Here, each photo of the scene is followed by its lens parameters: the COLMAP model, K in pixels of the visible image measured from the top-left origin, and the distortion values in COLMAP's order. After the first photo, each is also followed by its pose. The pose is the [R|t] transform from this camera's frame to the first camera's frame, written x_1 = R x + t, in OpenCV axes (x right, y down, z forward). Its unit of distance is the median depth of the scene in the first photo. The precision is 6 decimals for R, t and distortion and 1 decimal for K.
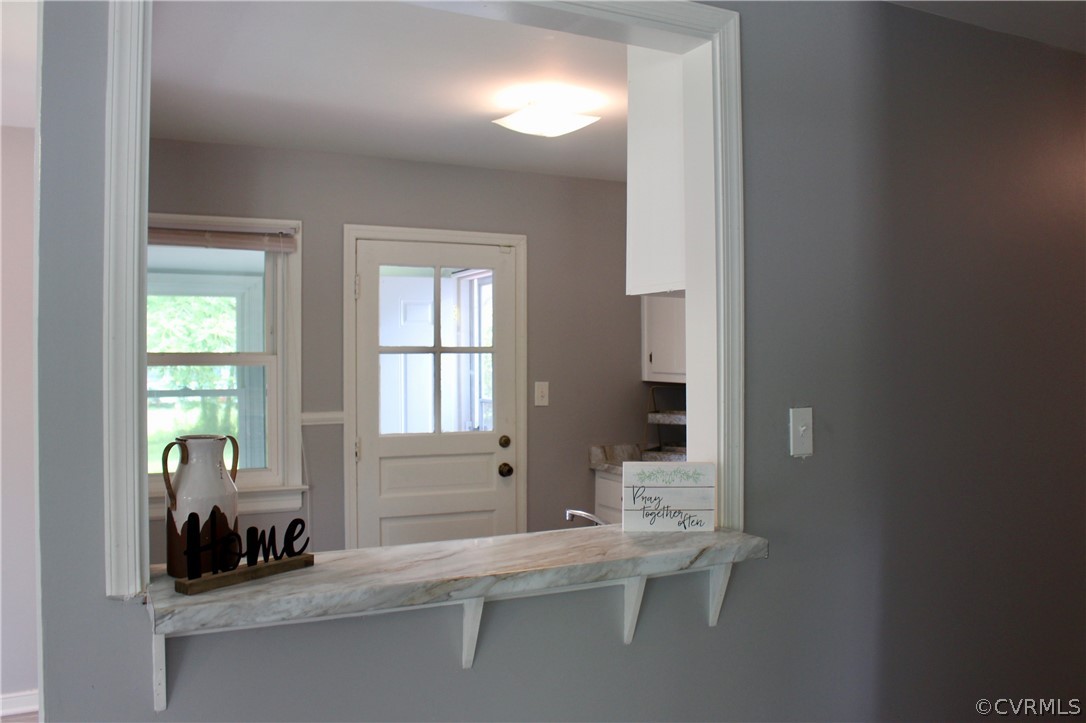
lens RADIAL K [[913.8, 0, 541.2], [0, 913.8, 359.3], [0, 0, 1]] dist [-0.064260, 0.007955]
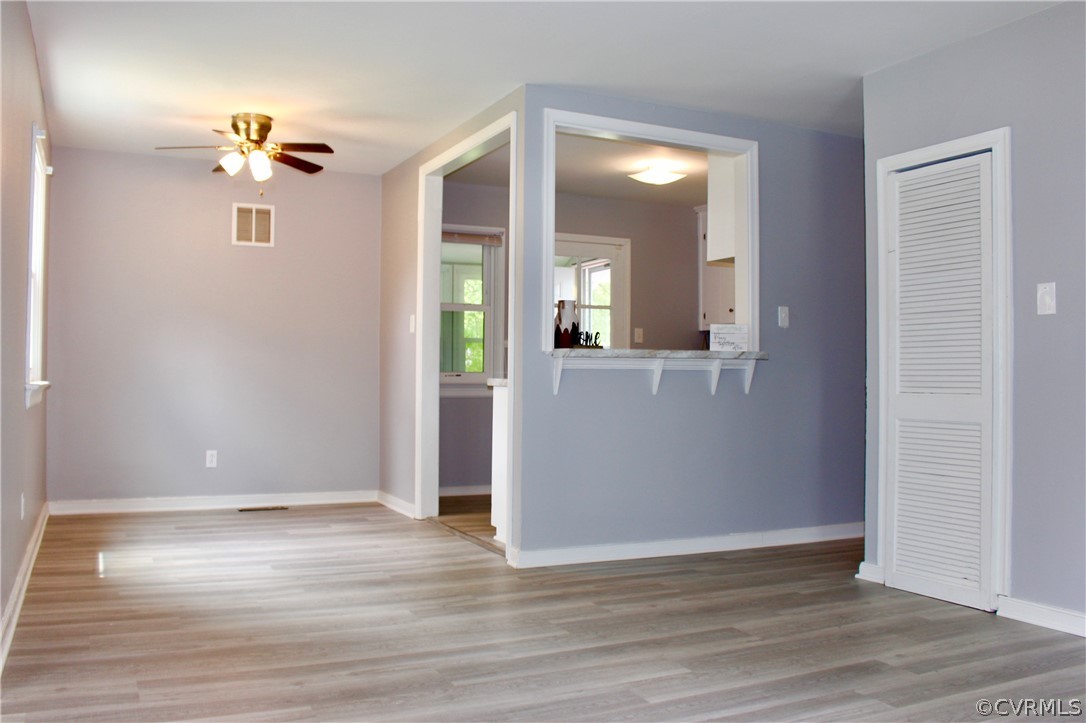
lens RADIAL K [[913.8, 0, 545.5], [0, 913.8, 357.9], [0, 0, 1]] dist [-0.064260, 0.007955]
pose [[0.999697, 0.012604, -0.021160, -0.182899], [-0.012976, 0.999762, -0.017535, 0.151616], [0.020934, 0.017804, 0.999622, -0.891939]]
